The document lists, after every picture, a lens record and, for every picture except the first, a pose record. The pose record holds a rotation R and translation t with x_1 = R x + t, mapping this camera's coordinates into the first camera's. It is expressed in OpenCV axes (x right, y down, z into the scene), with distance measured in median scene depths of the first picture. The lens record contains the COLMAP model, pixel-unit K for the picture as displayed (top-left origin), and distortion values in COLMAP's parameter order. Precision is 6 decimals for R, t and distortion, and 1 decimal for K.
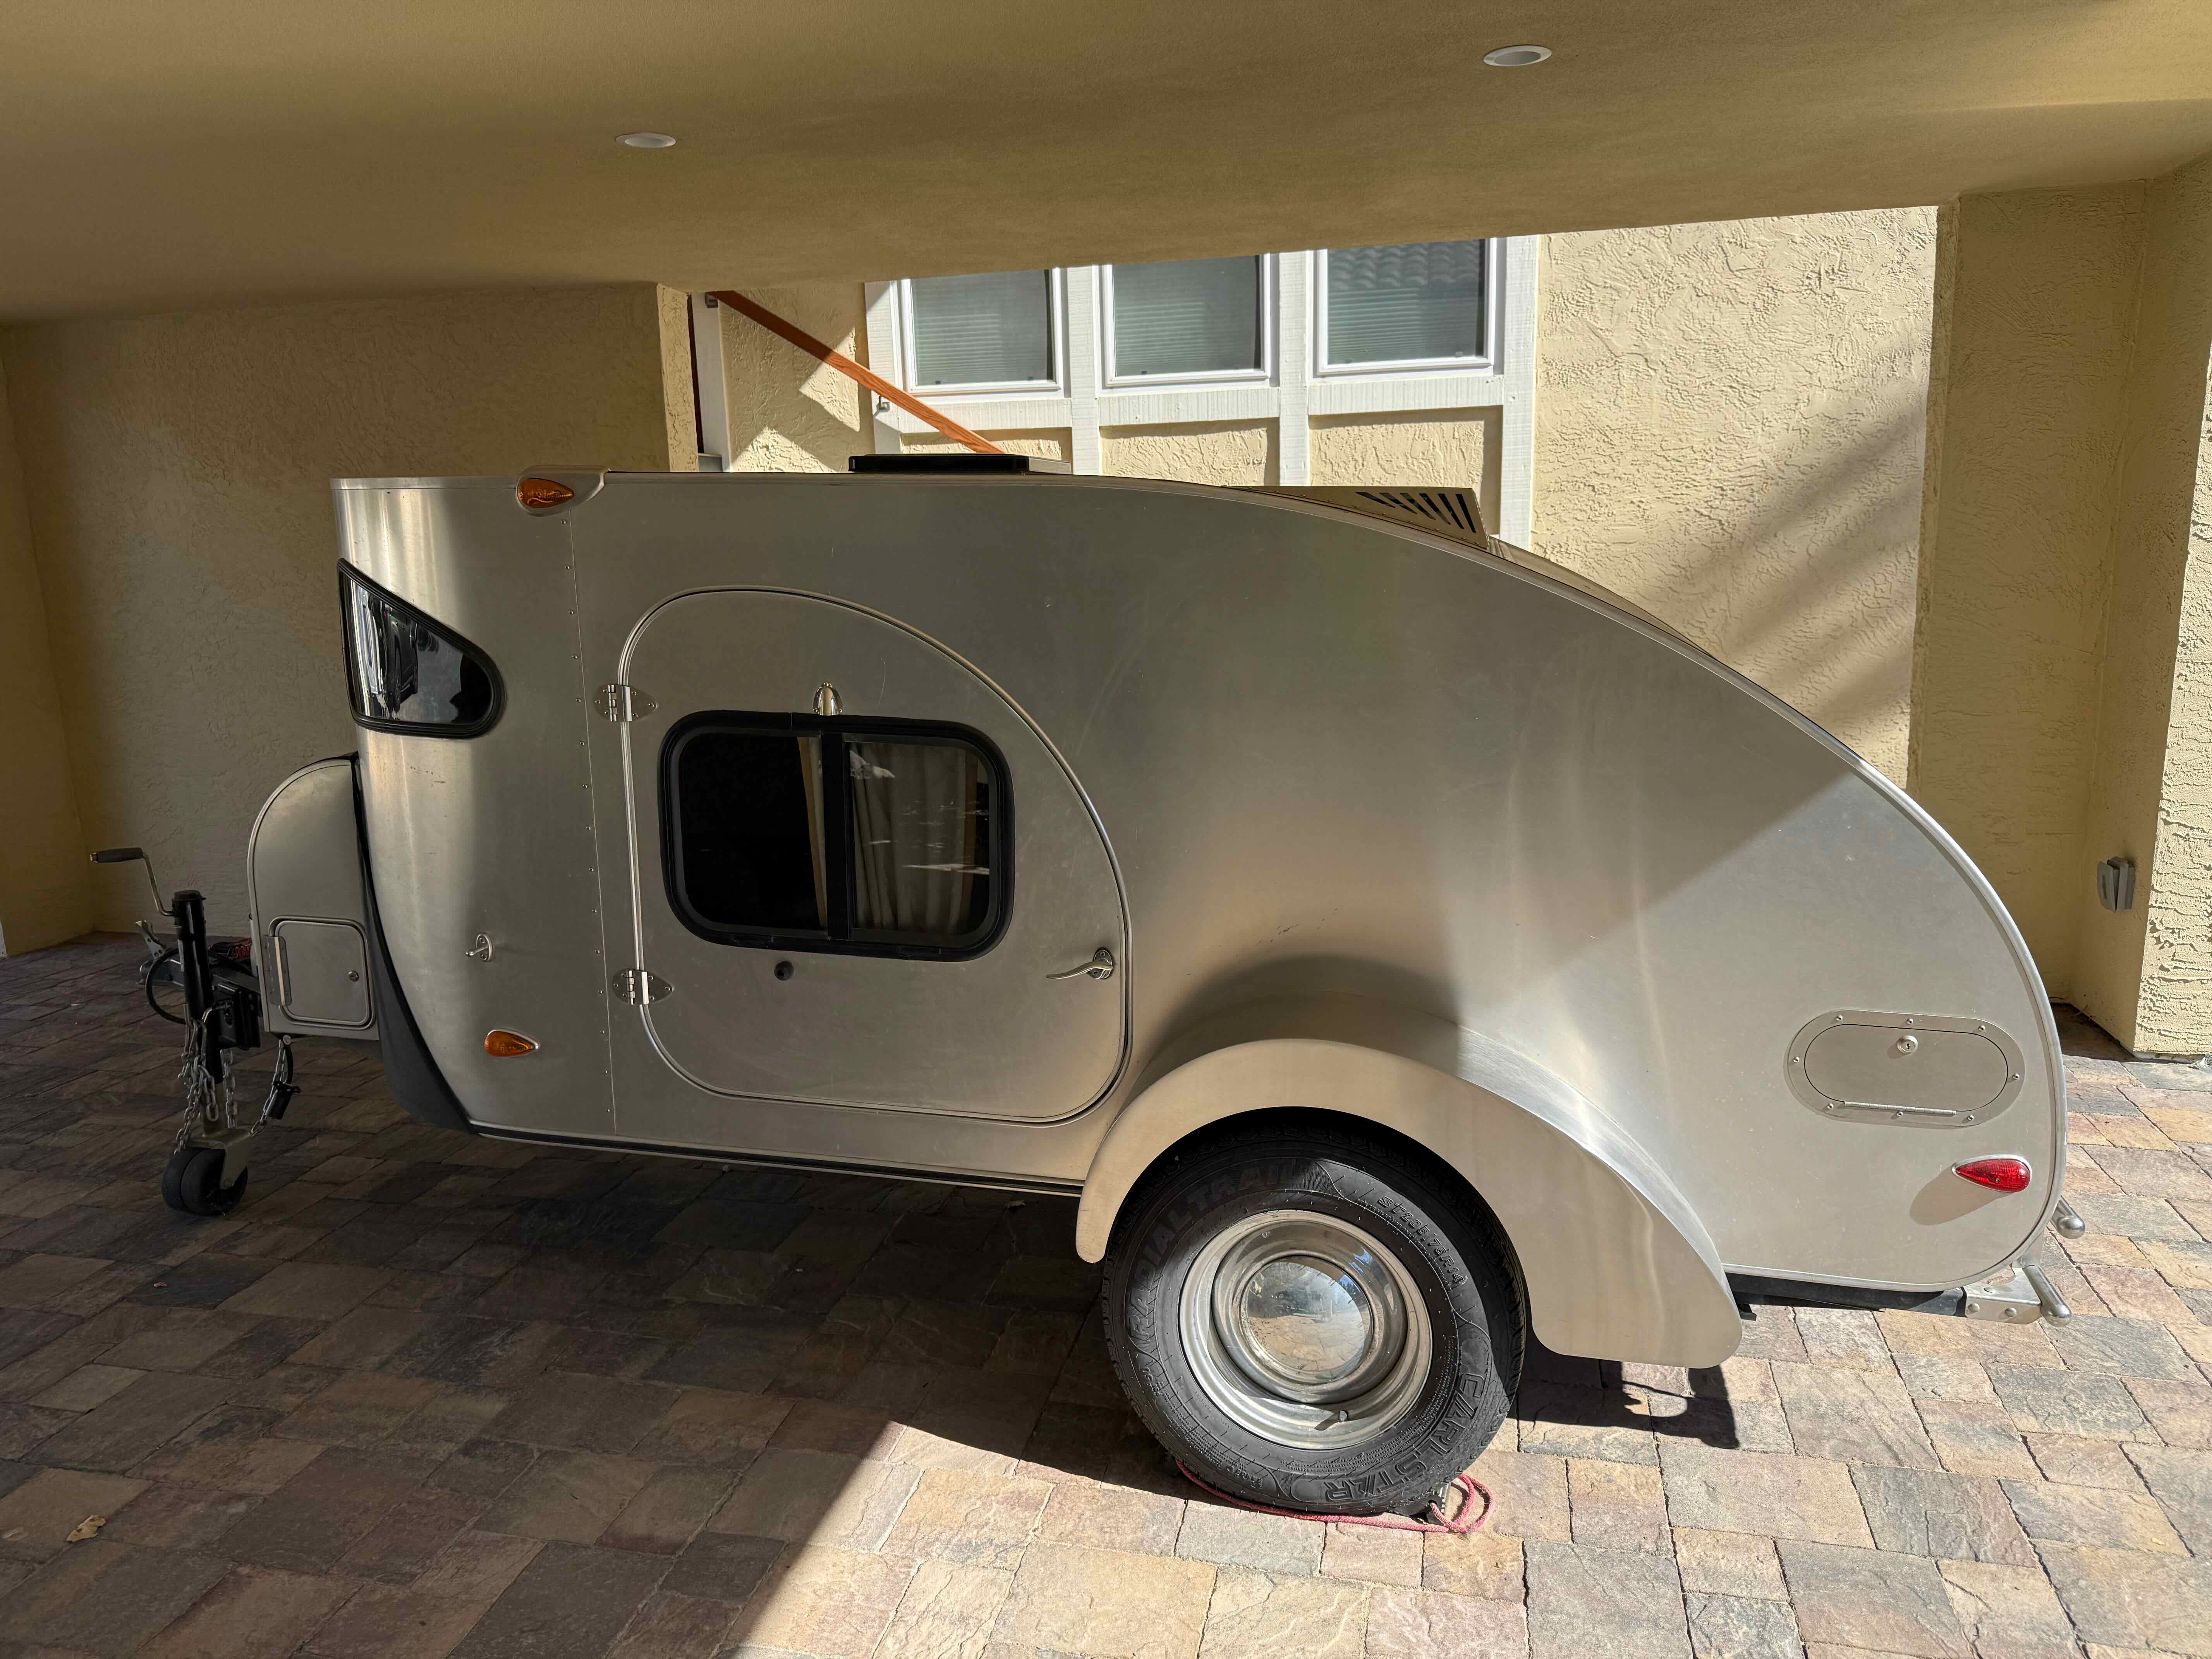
lens RADIAL K [[1570.2, 0, 1099.3], [0, 1570.2, 837.1], [0, 0, 1]] dist [0.007878, -0.017159]
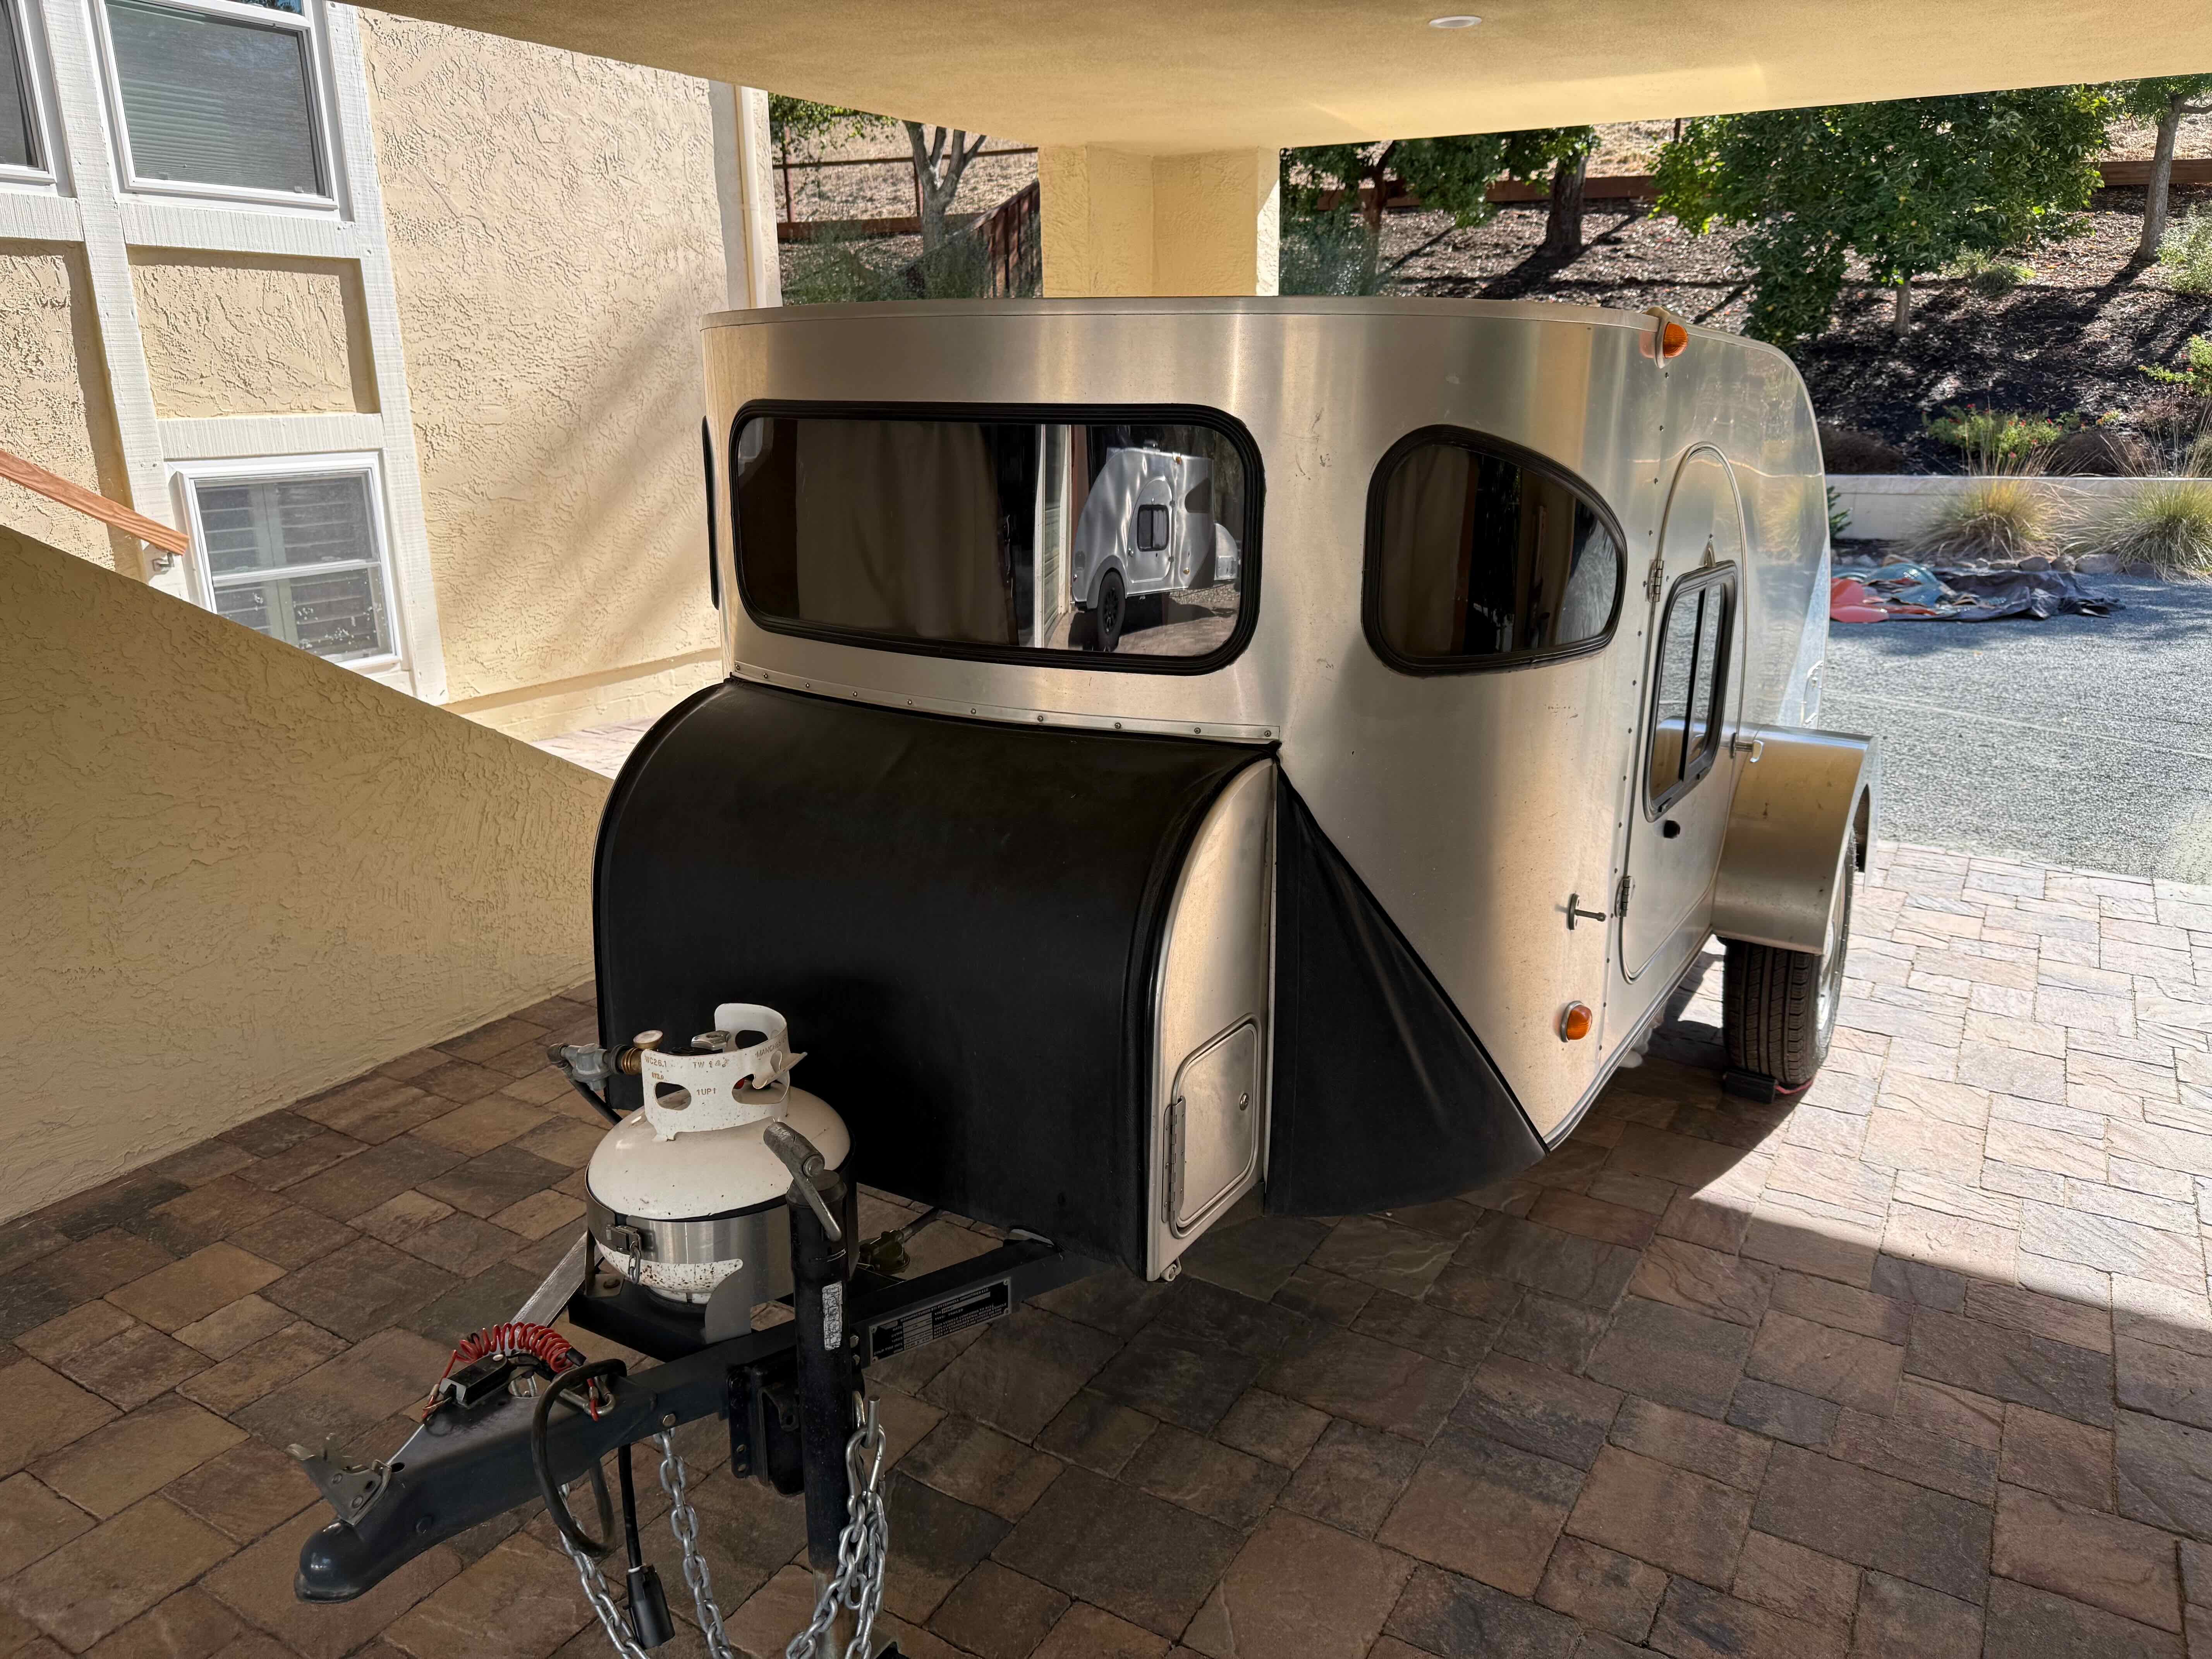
lens RADIAL K [[1570.2, 0, 1101.0], [0, 1570.2, 823.4], [0, 0, 1]] dist [0.007878, -0.017159]
pose [[0.293952, -0.234045, 0.926723, -0.485882], [0.177469, 0.966063, 0.187689, -0.070147], [-0.939200, 0.109293, 0.325512, 0.388165]]
